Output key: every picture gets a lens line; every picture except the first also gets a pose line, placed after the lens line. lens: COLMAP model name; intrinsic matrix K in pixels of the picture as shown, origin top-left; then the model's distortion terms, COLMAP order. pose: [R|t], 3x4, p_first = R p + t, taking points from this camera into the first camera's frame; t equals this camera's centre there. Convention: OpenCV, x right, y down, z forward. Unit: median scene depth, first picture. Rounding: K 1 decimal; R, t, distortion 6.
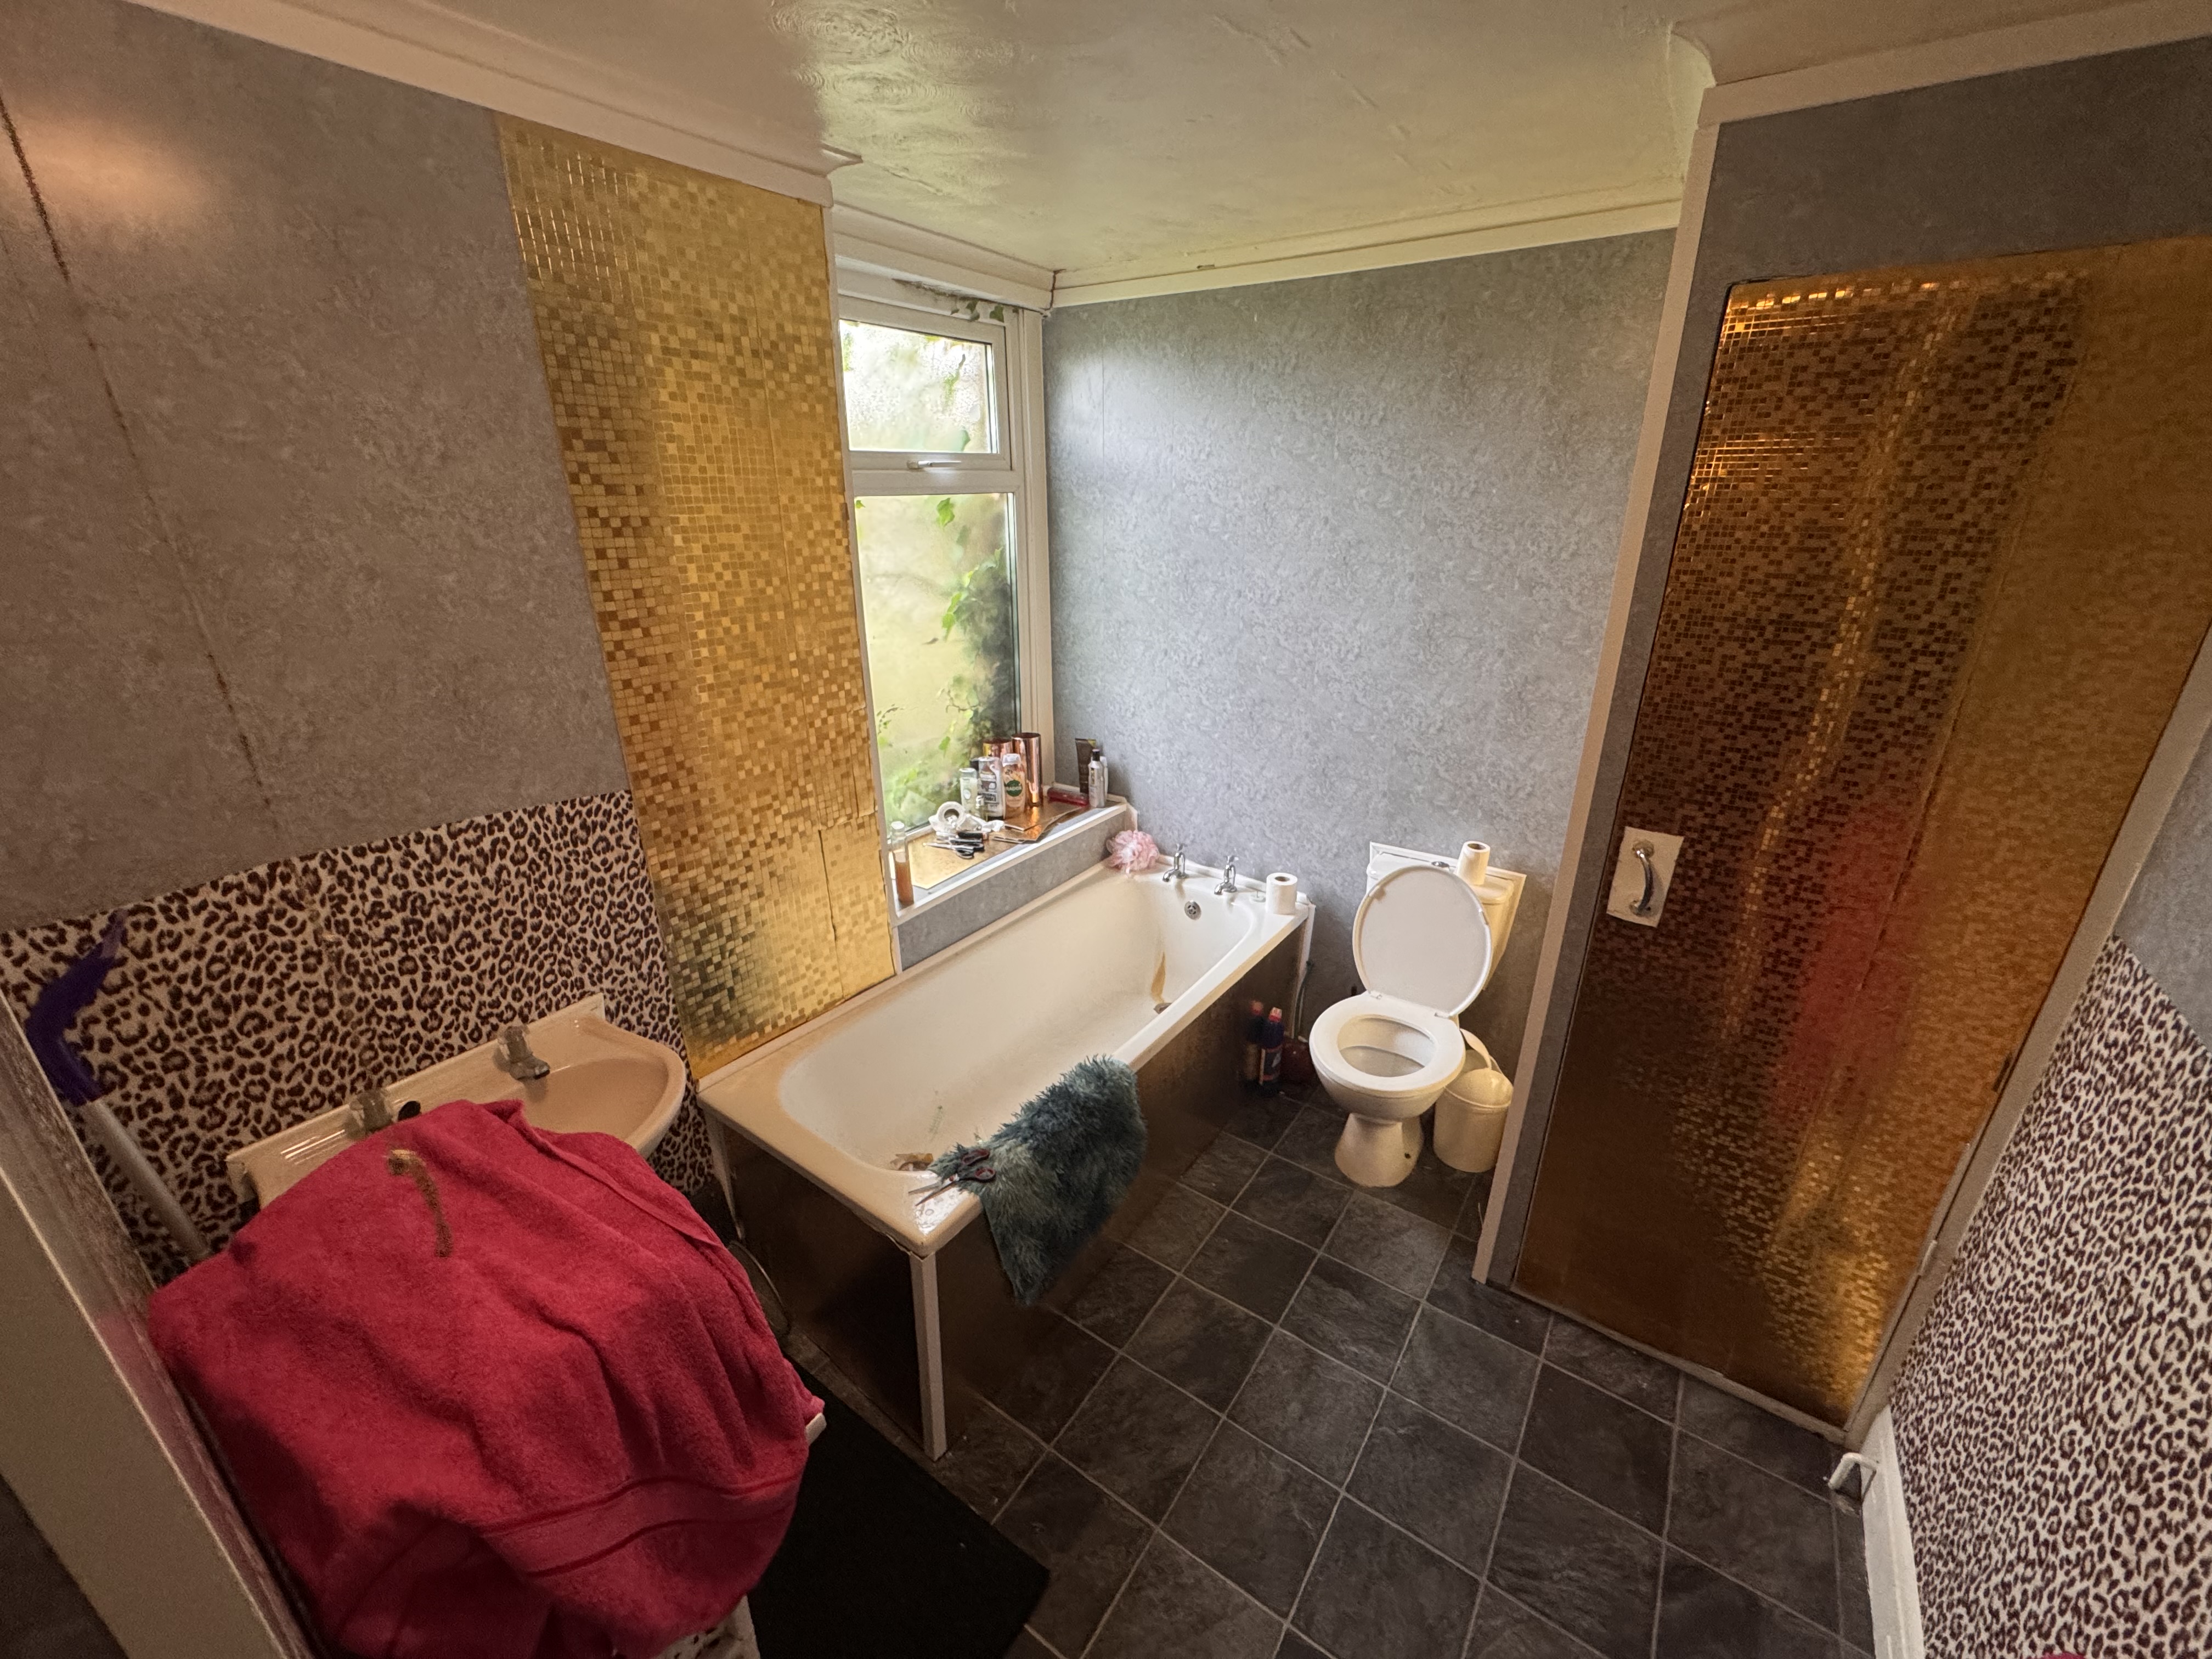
lens RADIAL K [[881.9, 0, 1100.4], [0, 881.9, 834.5], [0, 0, 1]] dist [-0.003024, 0.000485]
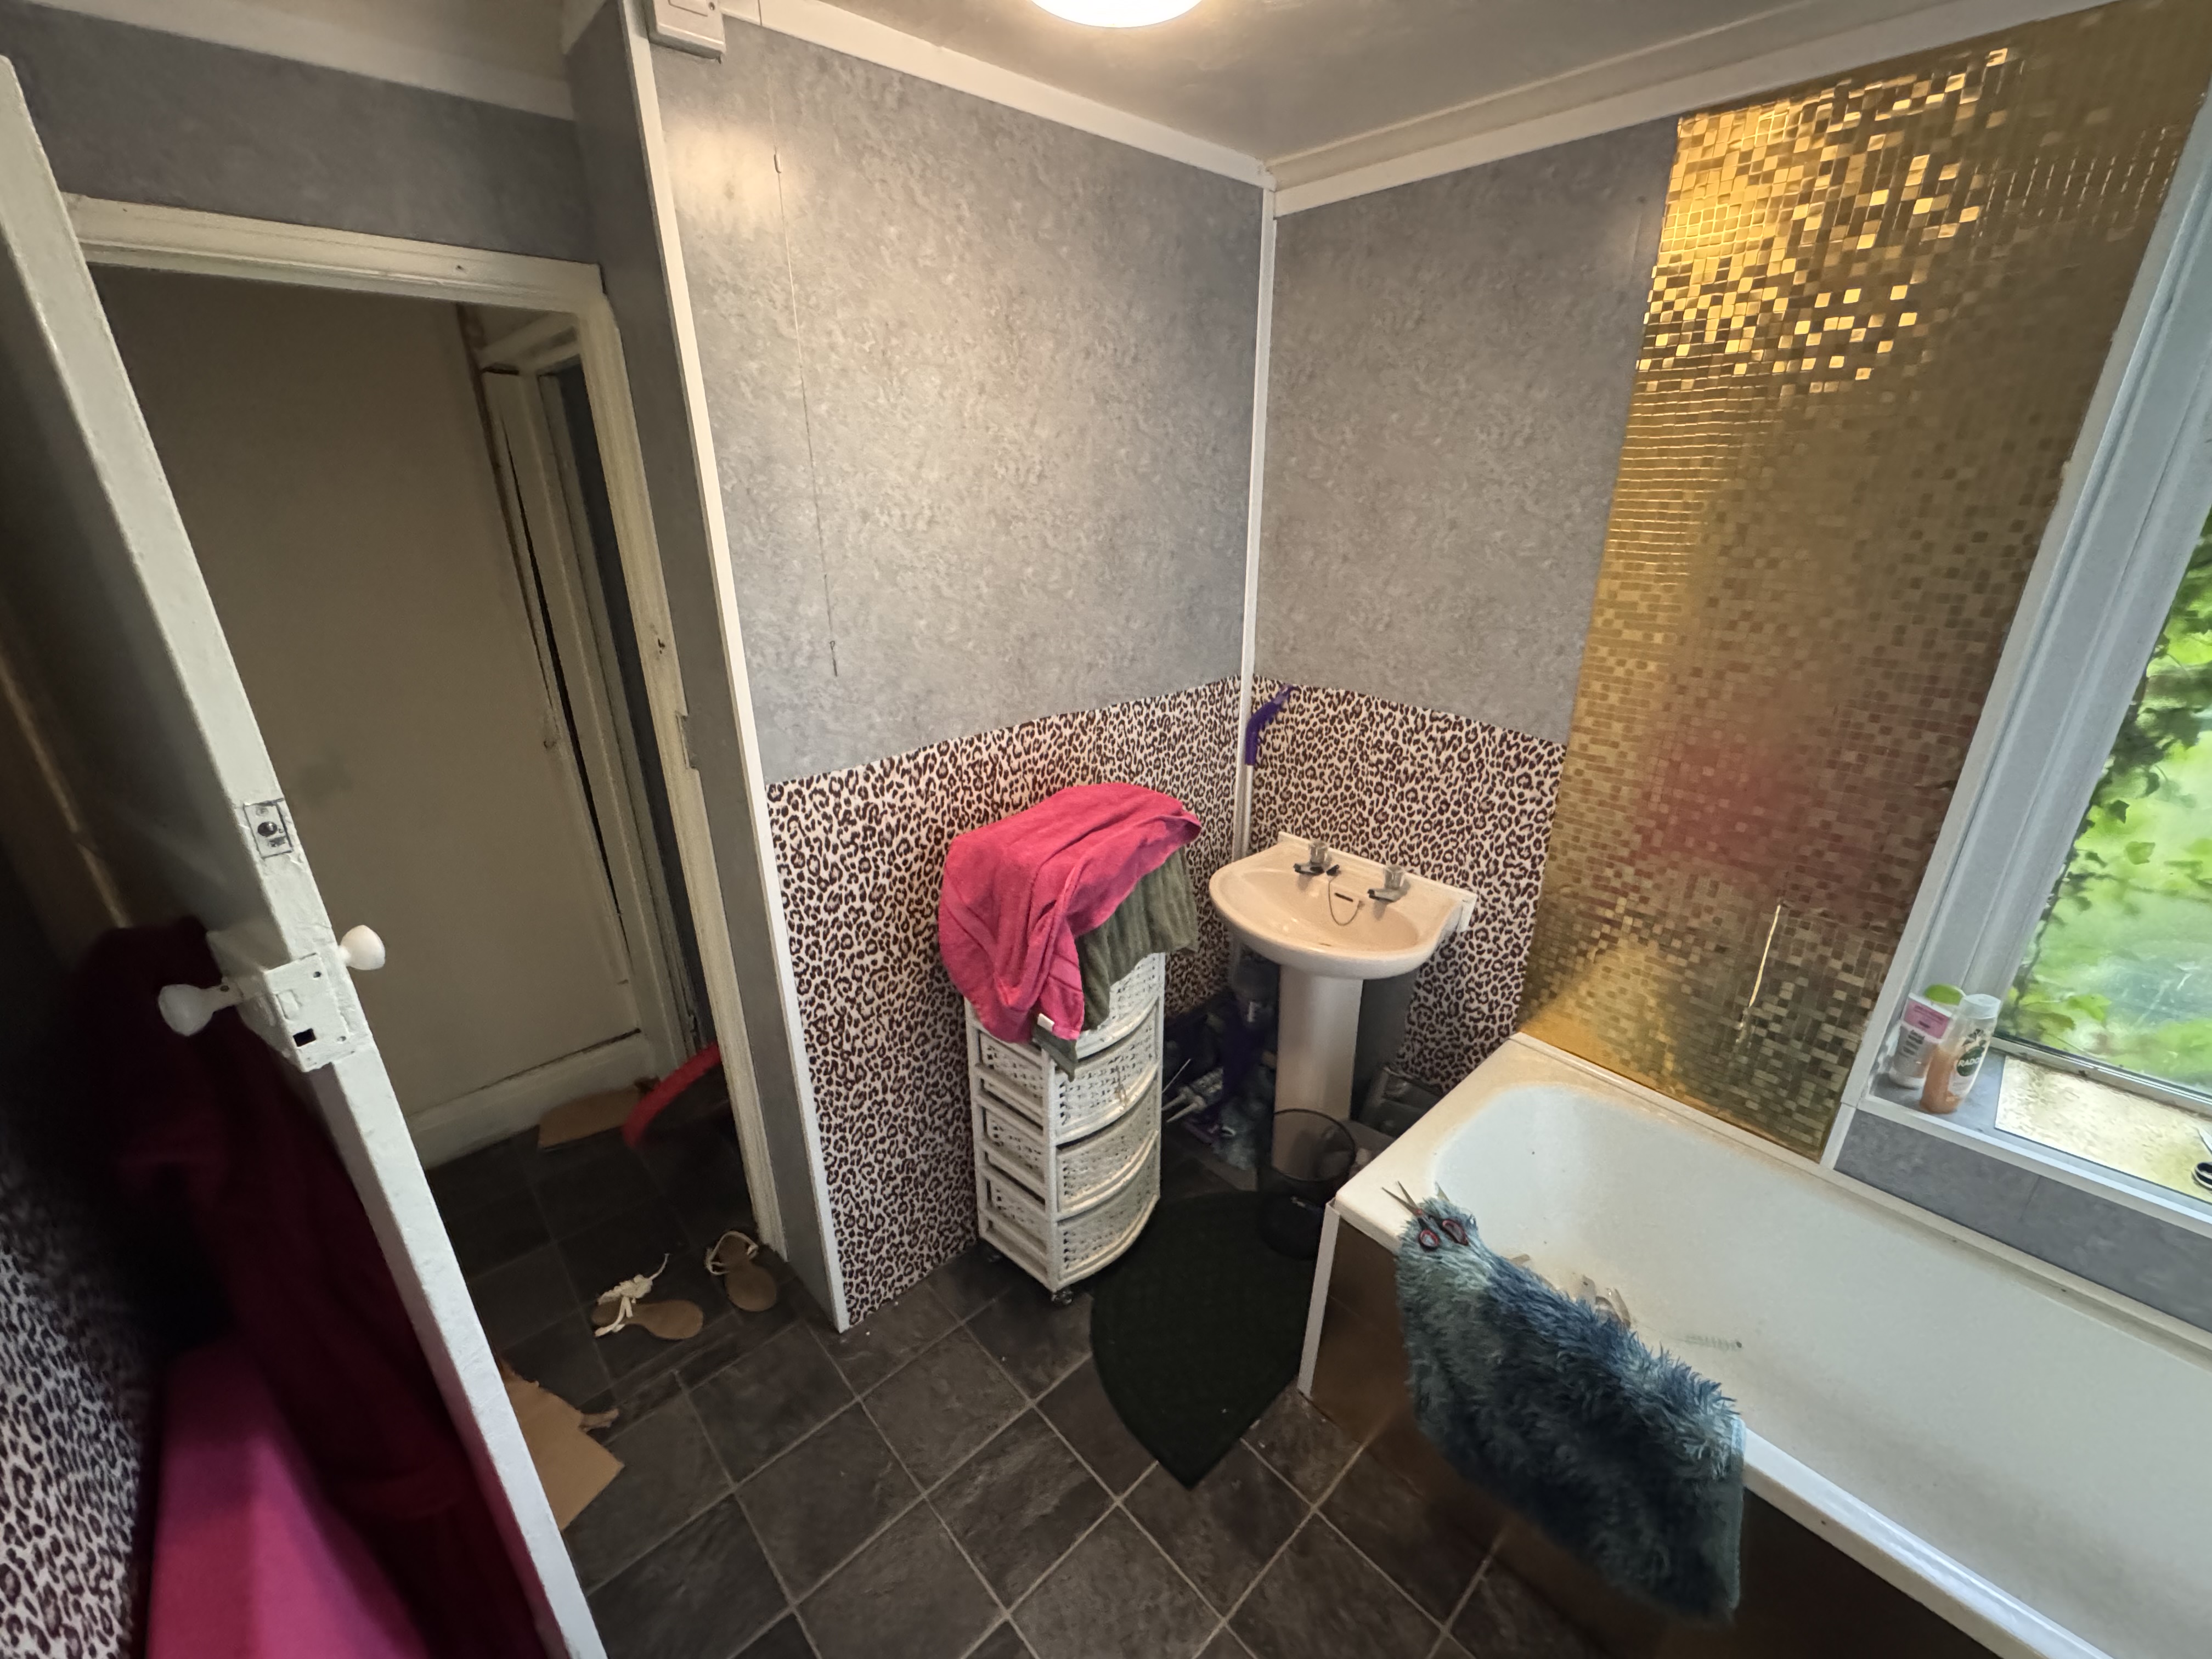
lens RADIAL K [[881.9, 0, 1101.9], [0, 881.9, 829.6], [0, 0, 1]] dist [-0.003024, 0.000485]
pose [[-0.210949, 0.362209, -0.907912, 0.652919], [-0.349794, 0.839336, 0.416124, -0.235359], [0.912768, 0.405363, -0.050358, 0.639595]]
